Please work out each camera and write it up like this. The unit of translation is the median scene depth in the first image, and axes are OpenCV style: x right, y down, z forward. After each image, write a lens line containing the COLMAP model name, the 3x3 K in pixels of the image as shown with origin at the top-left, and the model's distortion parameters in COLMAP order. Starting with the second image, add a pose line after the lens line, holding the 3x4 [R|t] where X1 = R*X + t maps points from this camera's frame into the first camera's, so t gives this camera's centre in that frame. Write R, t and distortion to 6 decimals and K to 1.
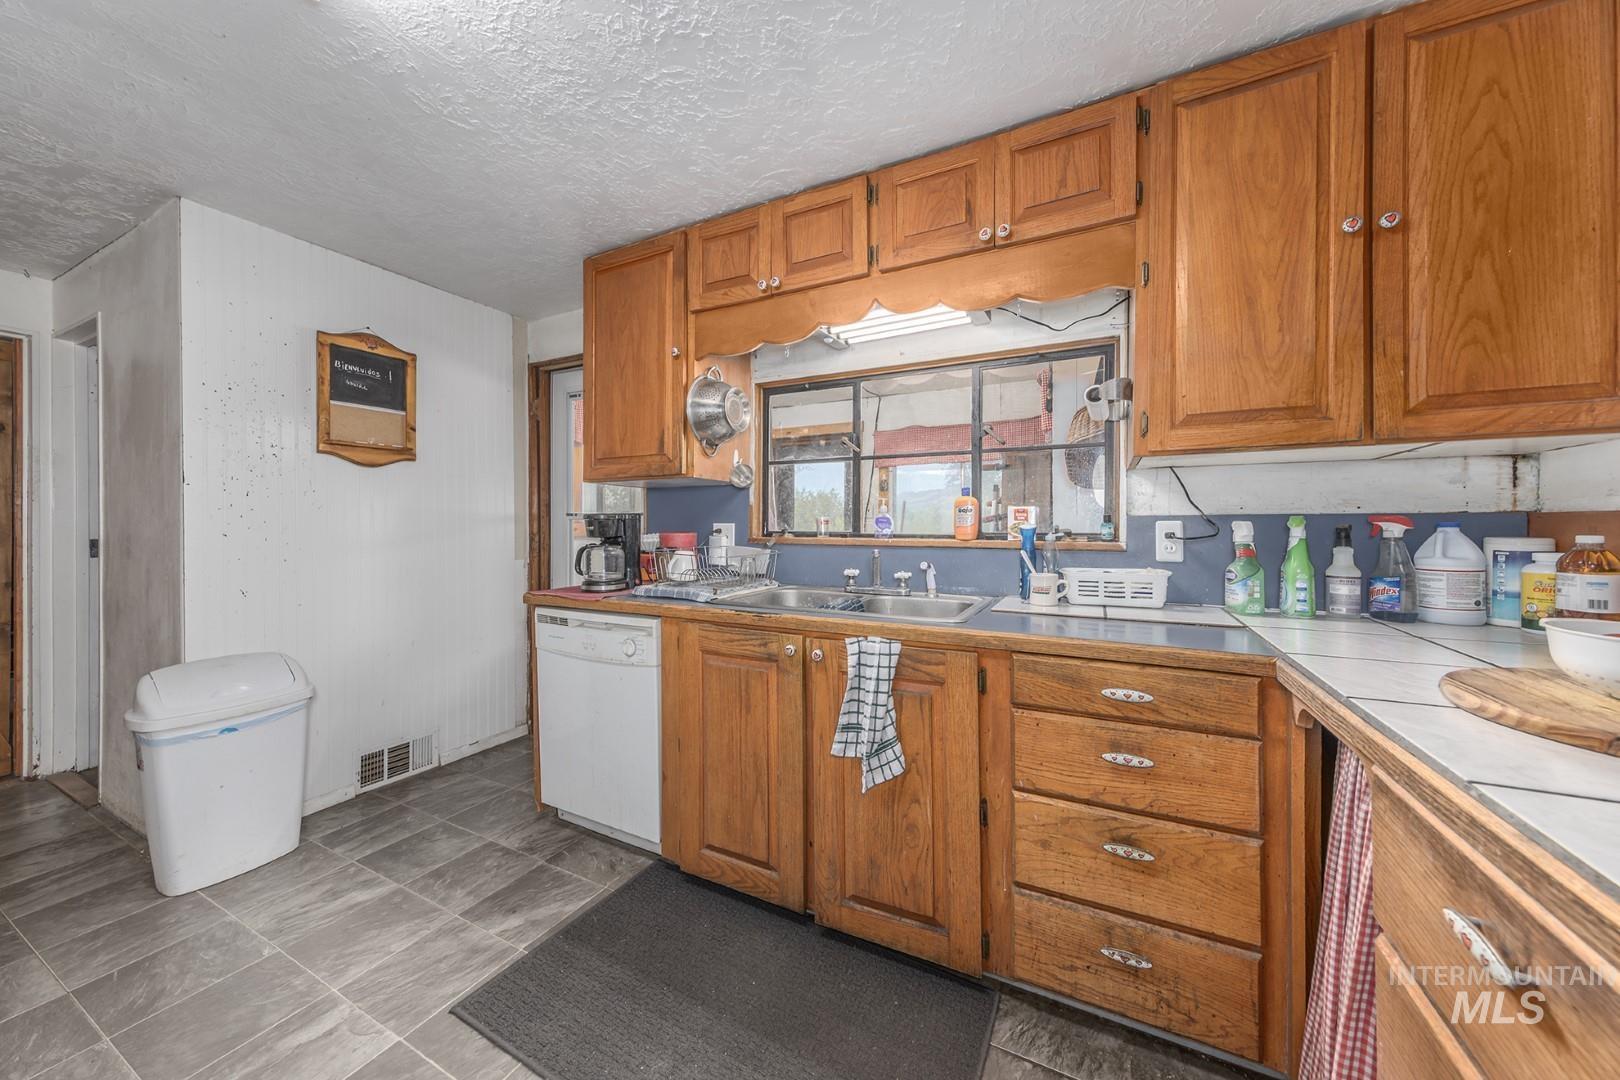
lens RADIAL K [[562.7, 0, 817.1], [0, 562.7, 527.0], [0, 0, 1]] dist [0.002725, 0.000364]
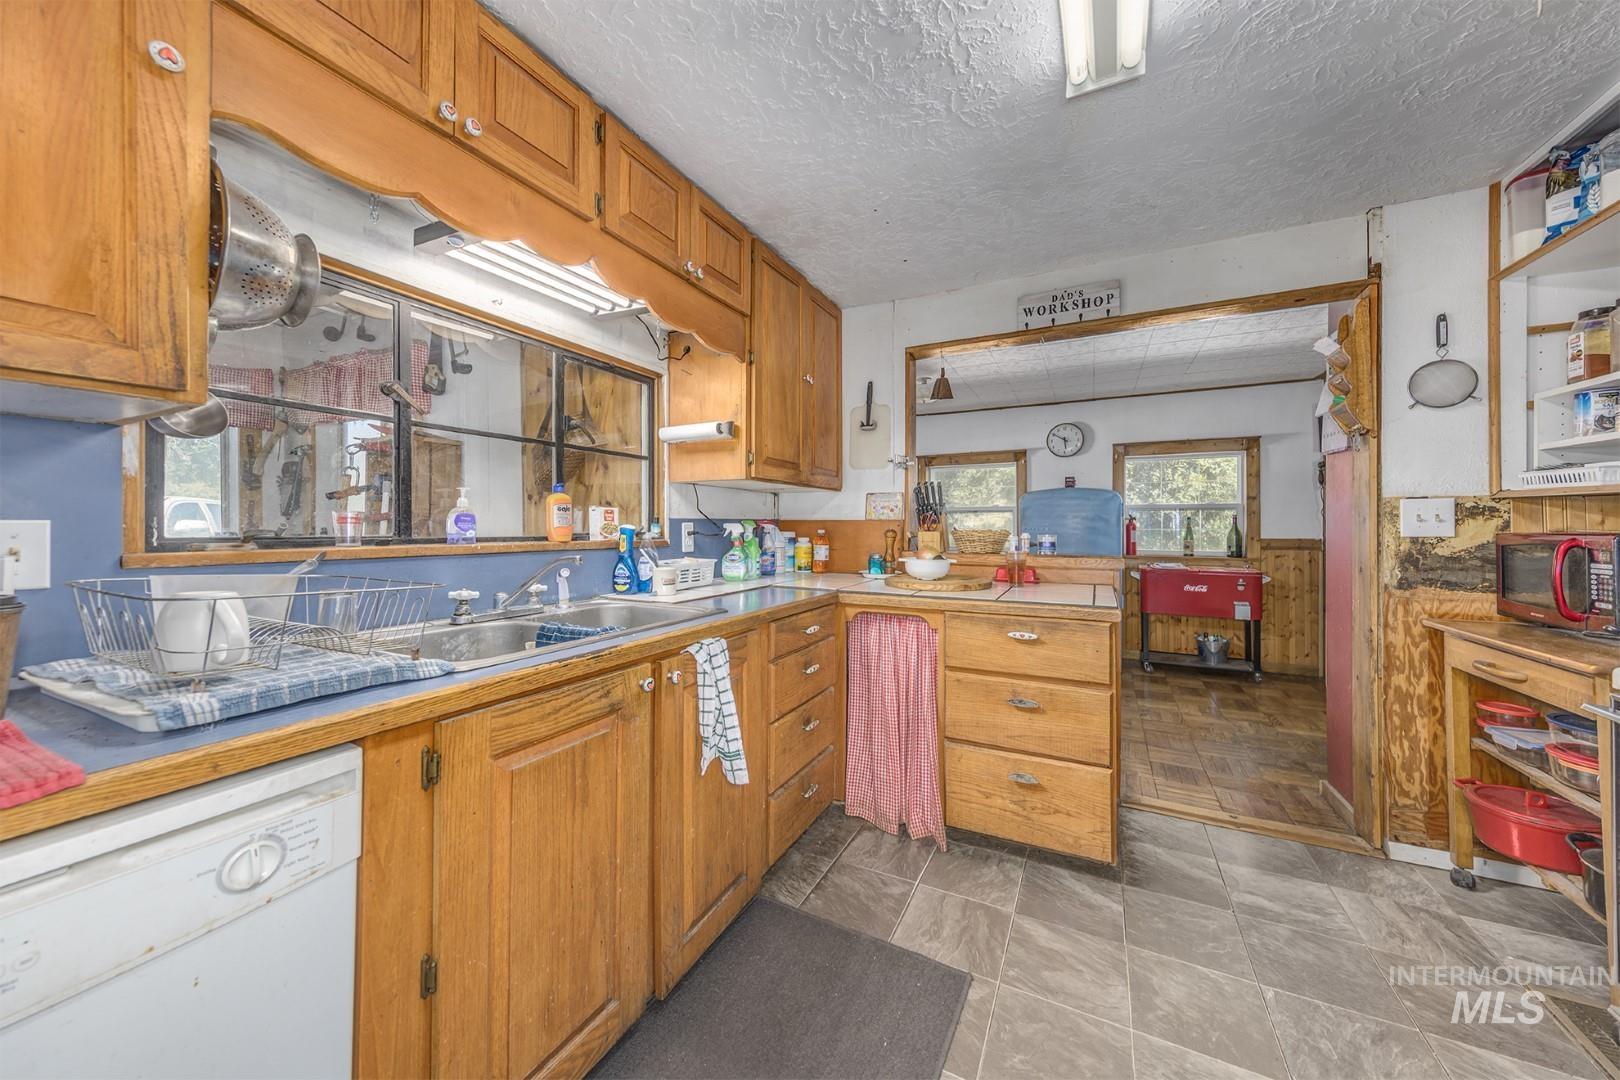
lens RADIAL K [[562.7, 0, 815.1], [0, 562.7, 525.1], [0, 0, 1]] dist [0.002725, 0.000364]
pose [[-0.005882, 0.000290, 0.999983, -0.761551], [0.001173, 0.999999, -0.000283, -0.003648], [-0.999982, 0.001171, -0.005882, 0.699967]]
